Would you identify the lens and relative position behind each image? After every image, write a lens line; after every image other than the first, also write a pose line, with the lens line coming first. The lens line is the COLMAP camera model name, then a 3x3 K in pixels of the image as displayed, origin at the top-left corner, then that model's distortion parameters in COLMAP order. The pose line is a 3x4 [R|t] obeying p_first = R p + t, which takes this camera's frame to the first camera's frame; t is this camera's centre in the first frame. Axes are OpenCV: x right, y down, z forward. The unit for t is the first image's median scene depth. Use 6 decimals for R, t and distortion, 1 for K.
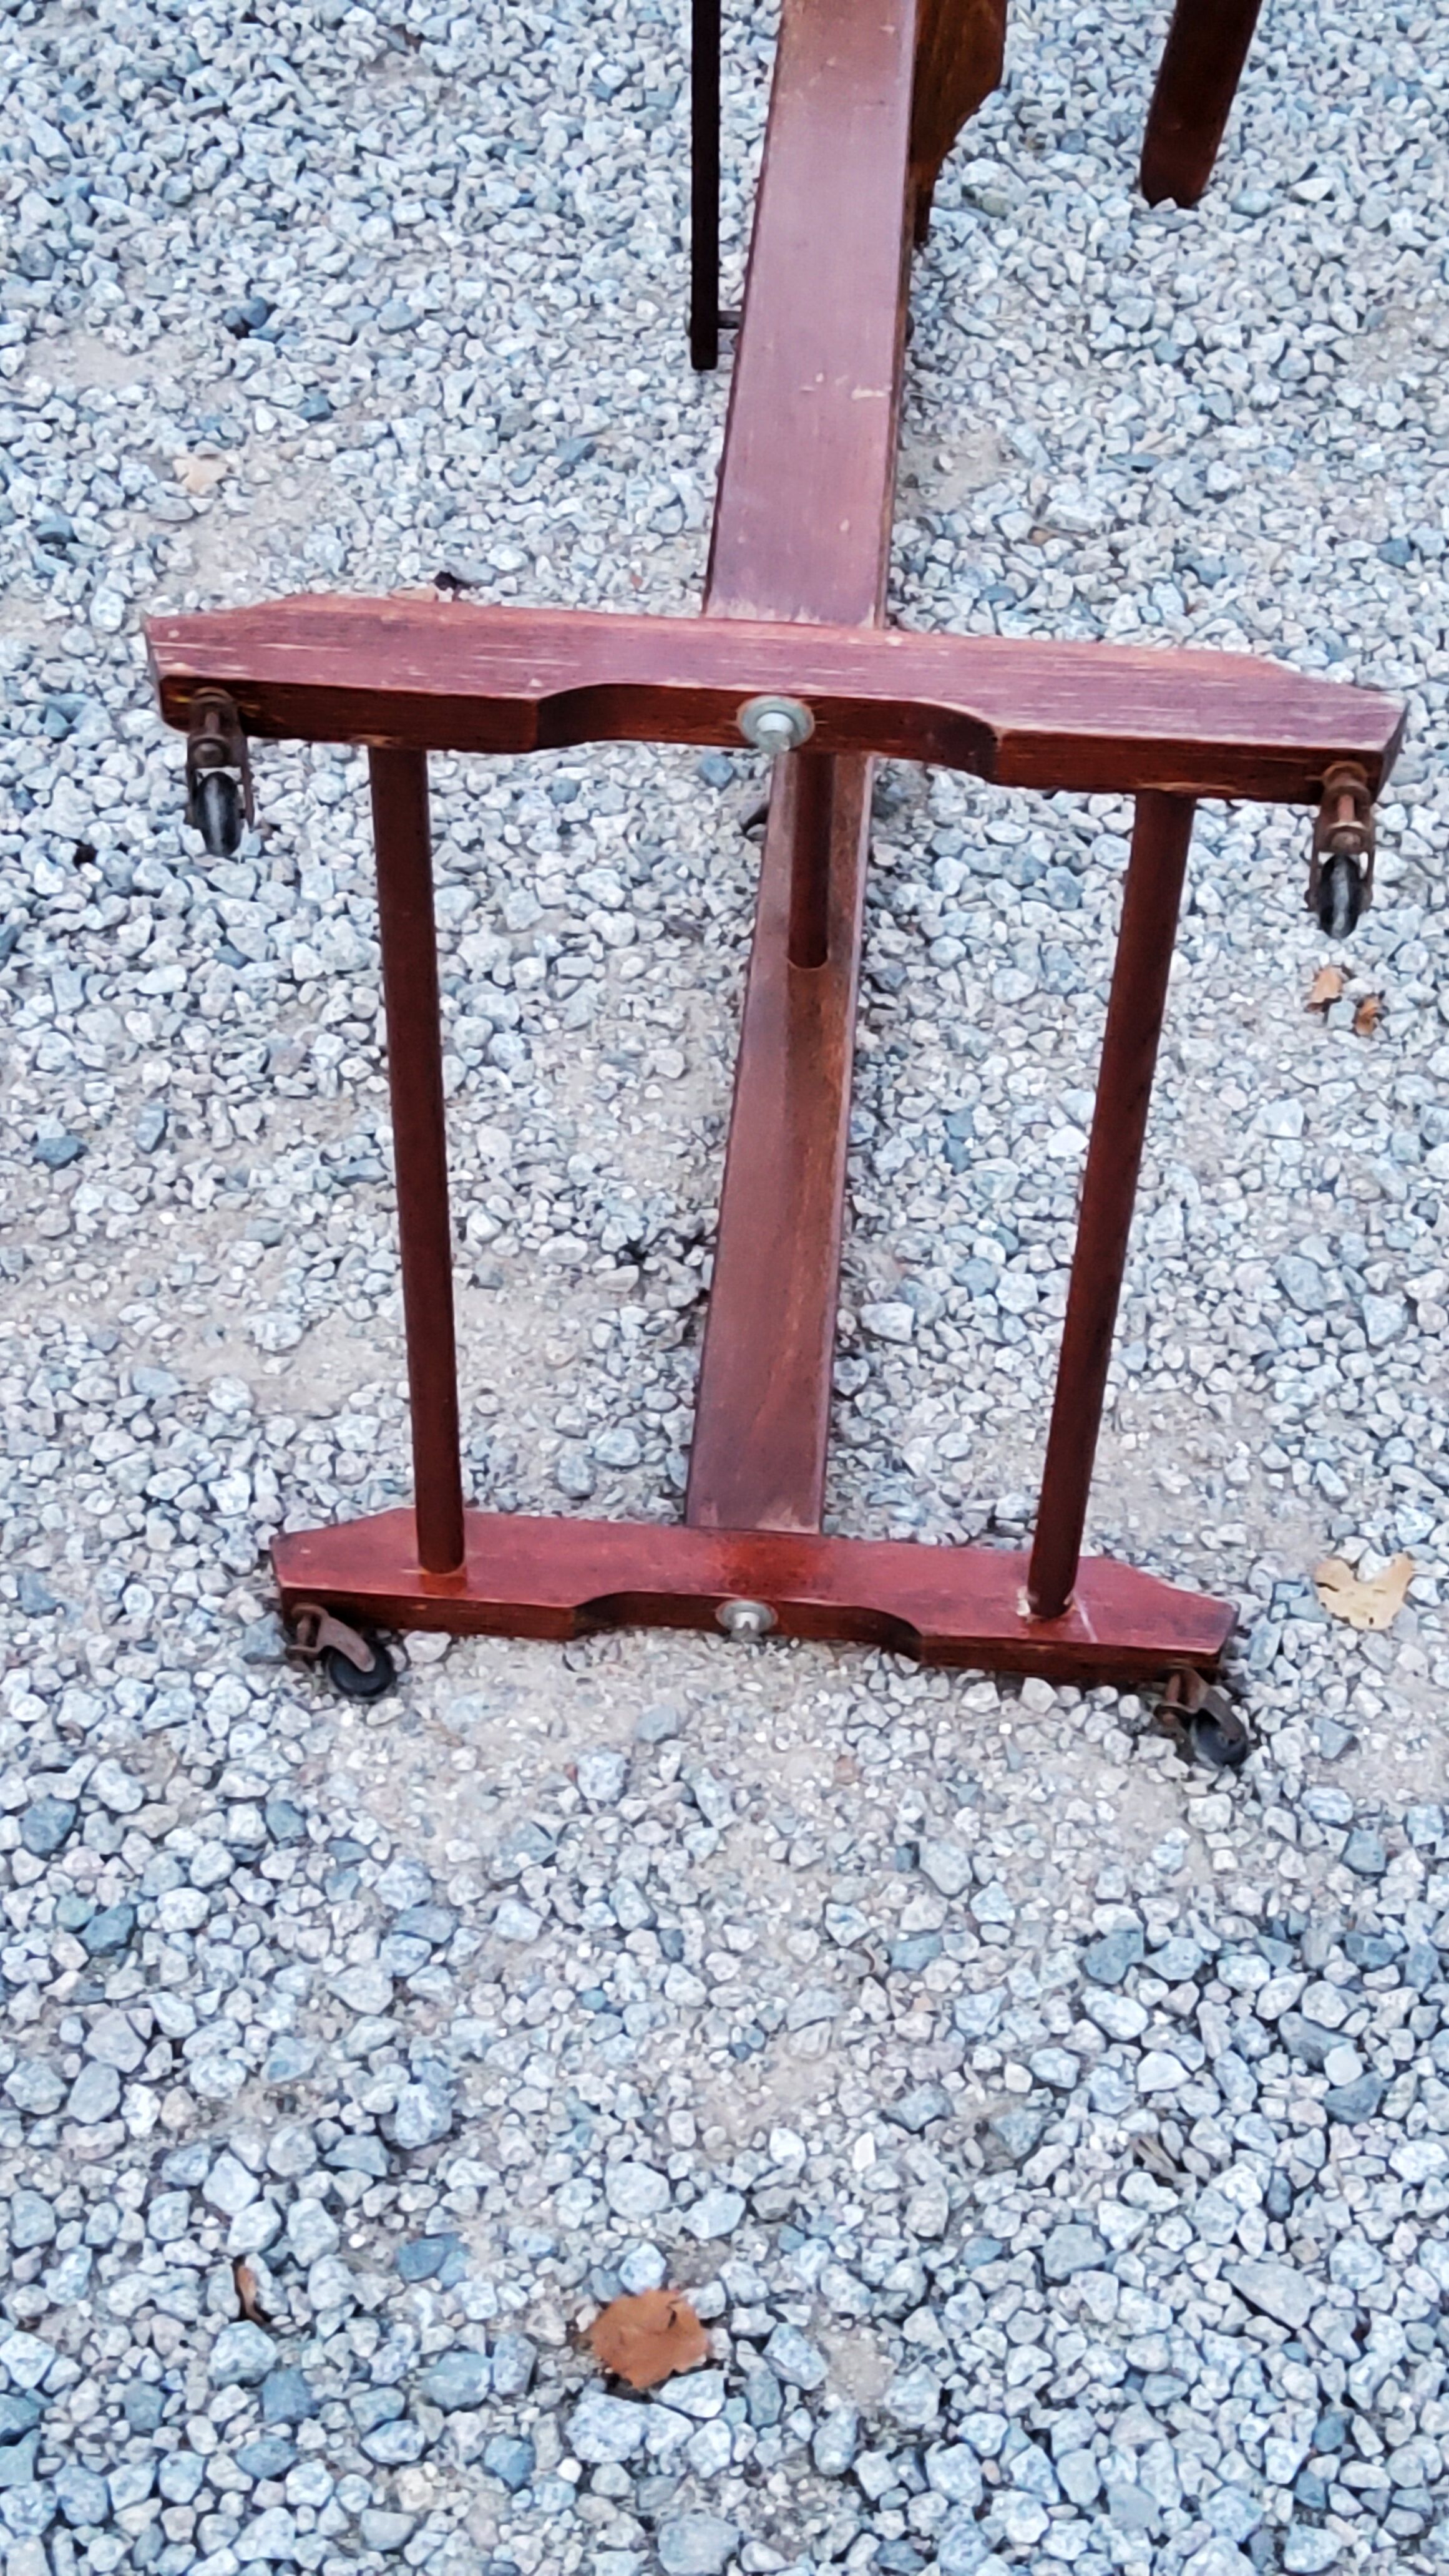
lens RADIAL K [[3805.5, 0, 719.9], [0, 3805.5, 1284.7], [0, 0, 1]] dist [0.110463, 0.000000]
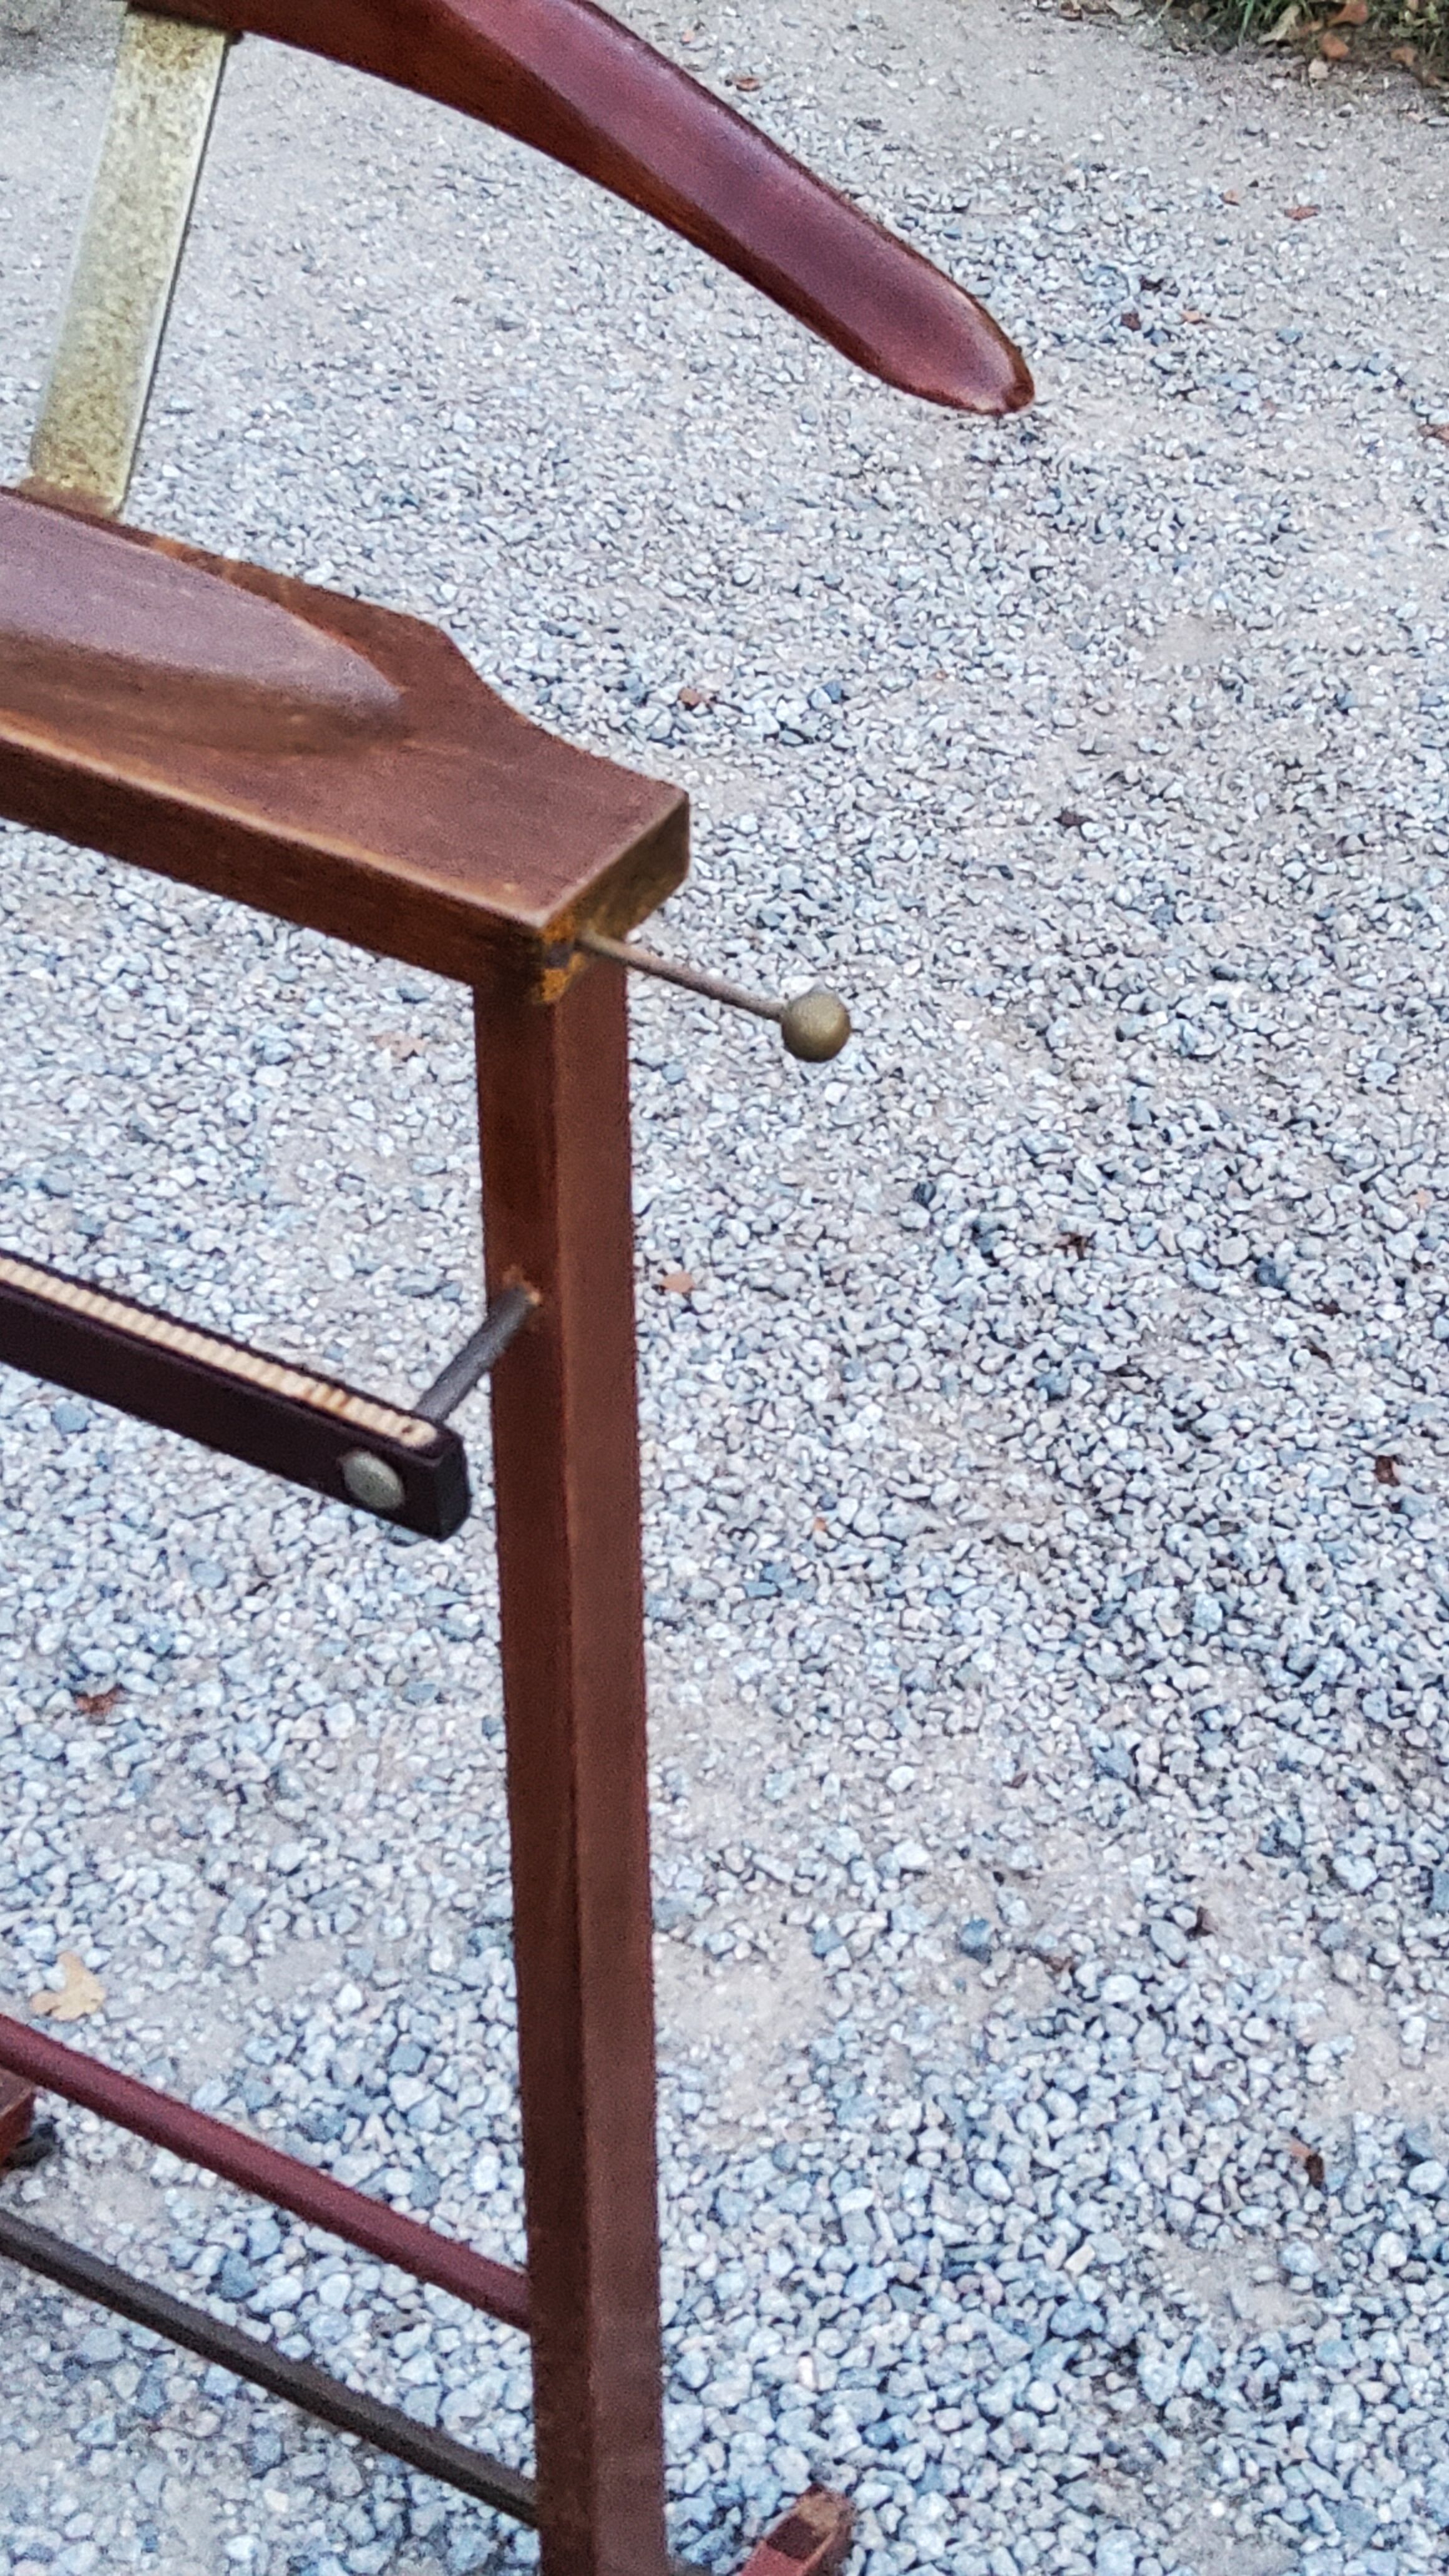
lens RADIAL K [[3805.5, 0, 737.2], [0, 3805.5, 1269.4], [0, 0, 1]] dist [0.110463, 0.000000]
pose [[0.437861, -0.596330, 0.672806, -0.514925], [0.690183, 0.702527, 0.173502, -0.180479], [-0.576129, 0.388390, 0.719186, -0.180808]]
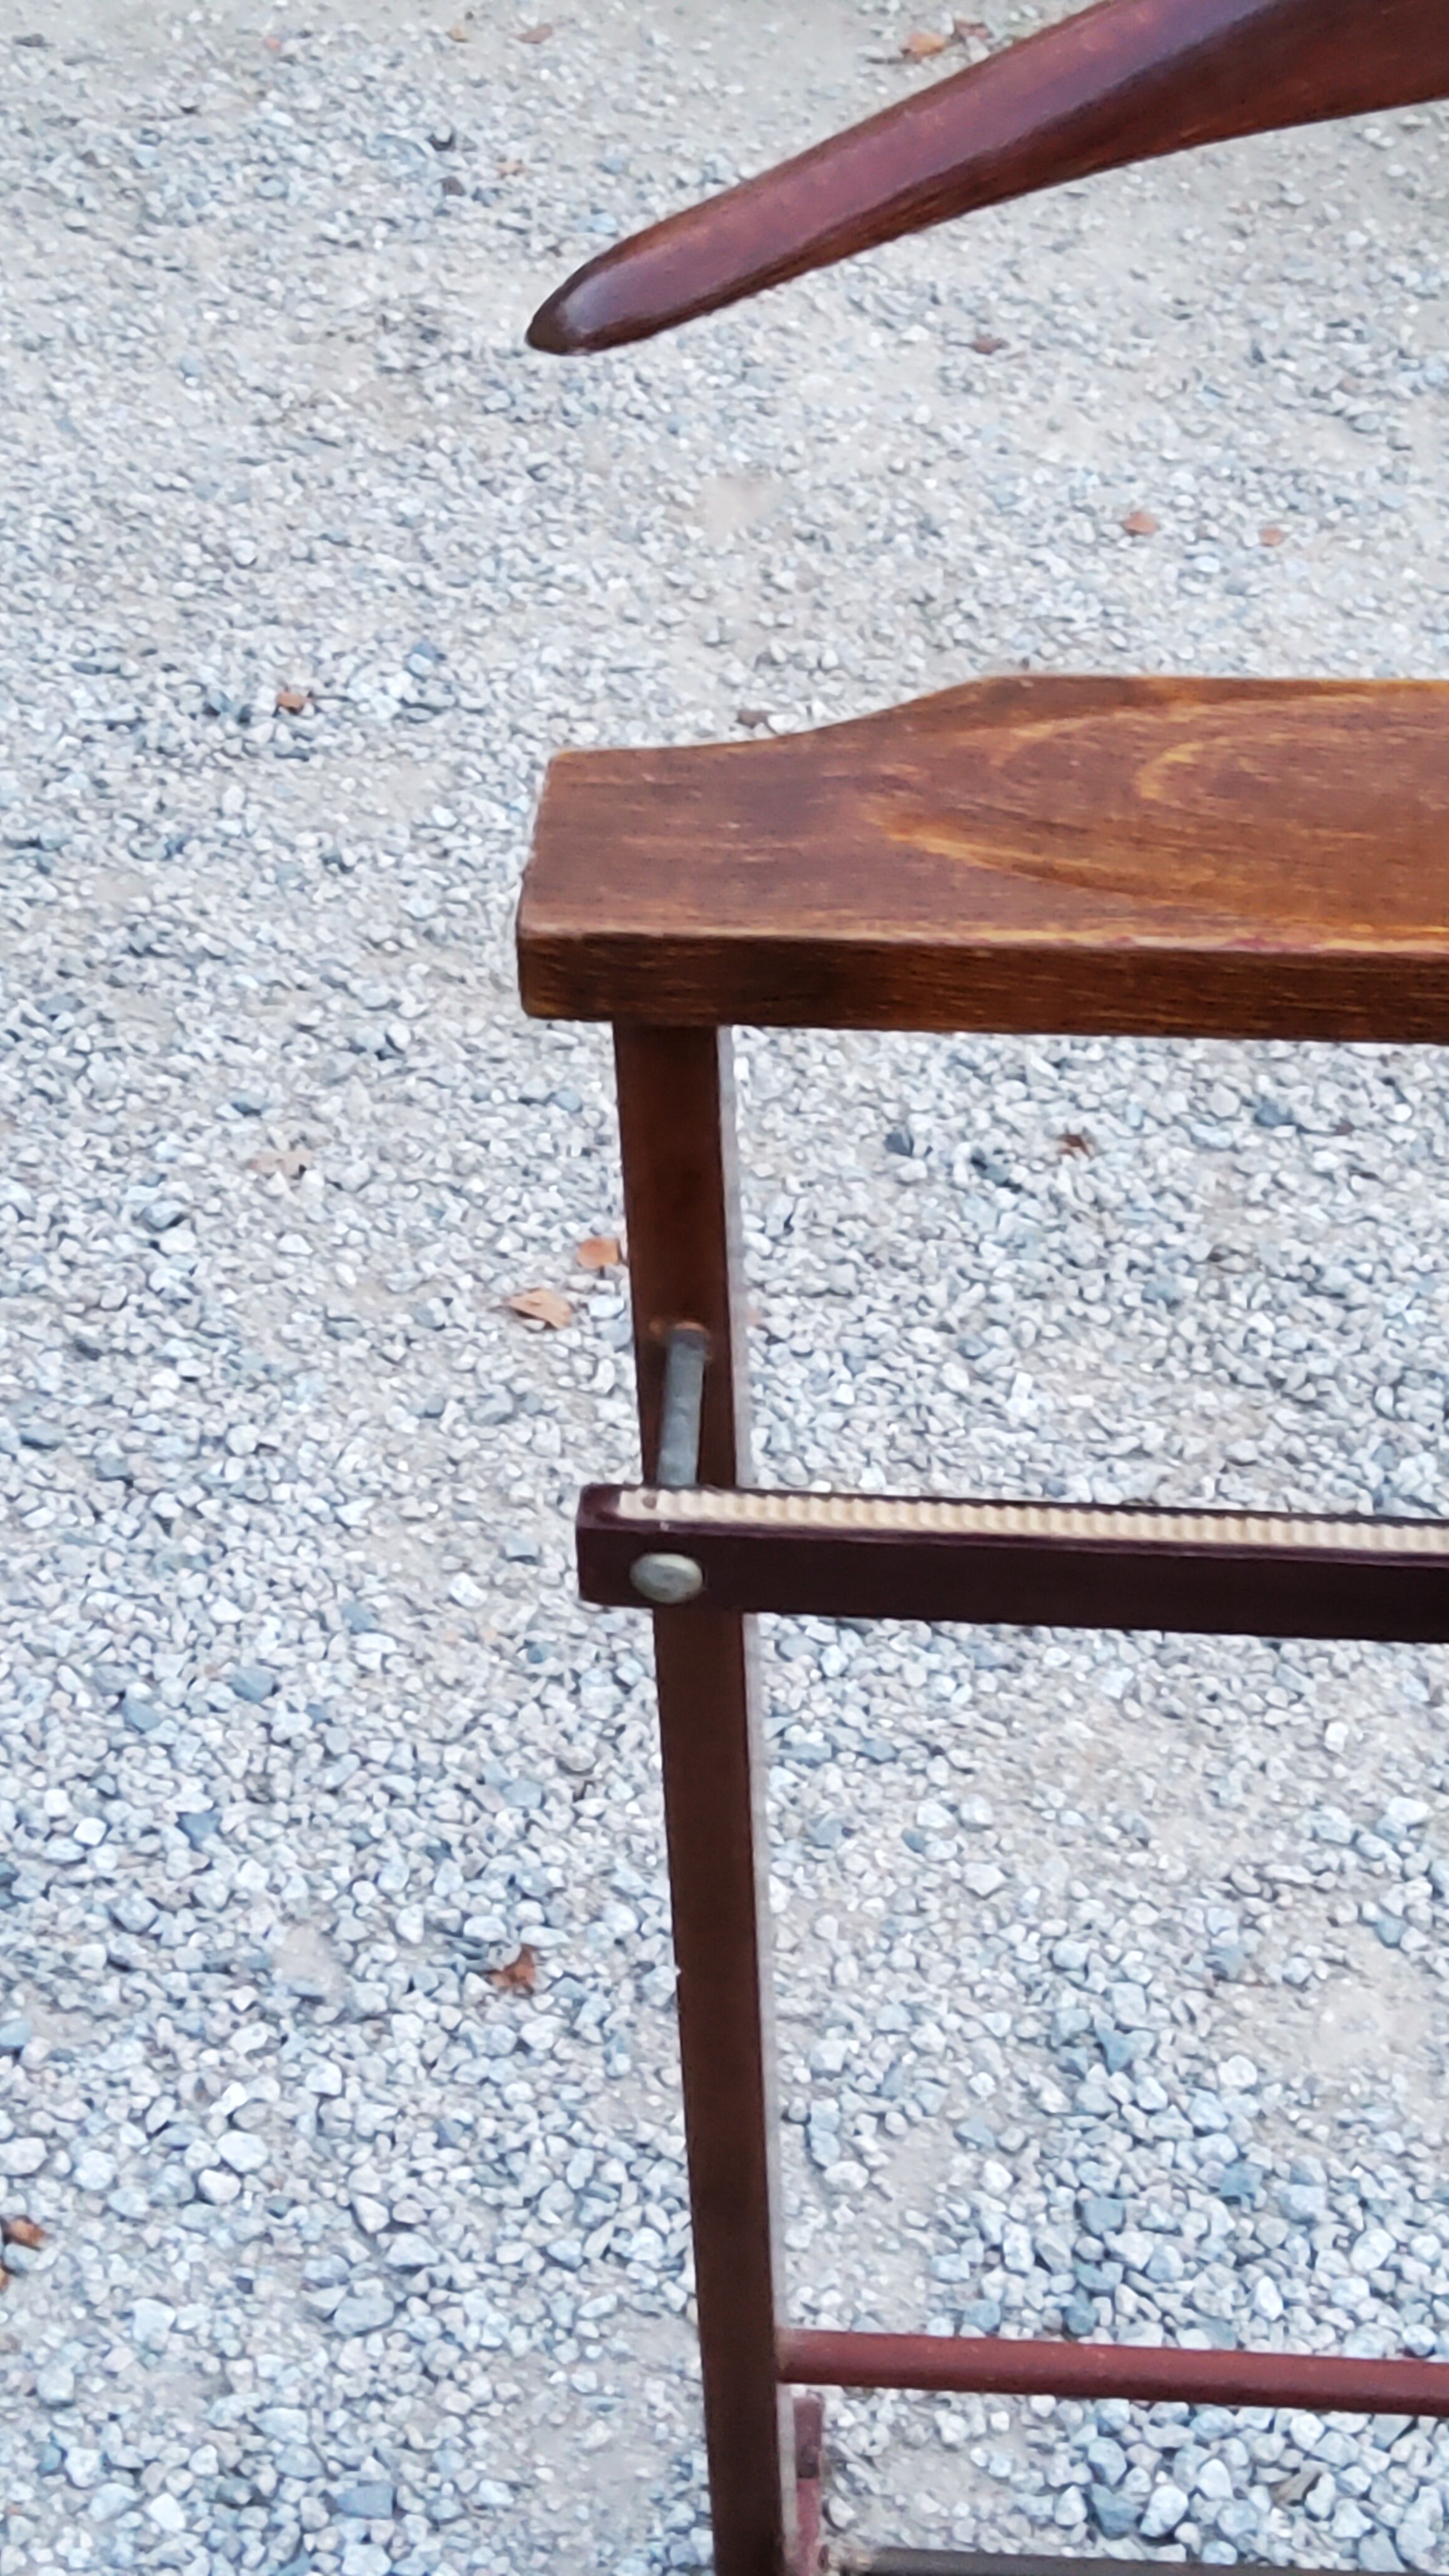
lens RADIAL K [[3805.5, 0, 730.9], [0, 3805.5, 1296.0], [0, 0, 1]] dist [0.110463, 0.000000]
pose [[0.003564, -0.709102, 0.705097, -0.488991], [0.776869, 0.445935, 0.444541, -0.635057], [-0.629653, 0.546183, 0.552468, 0.212494]]
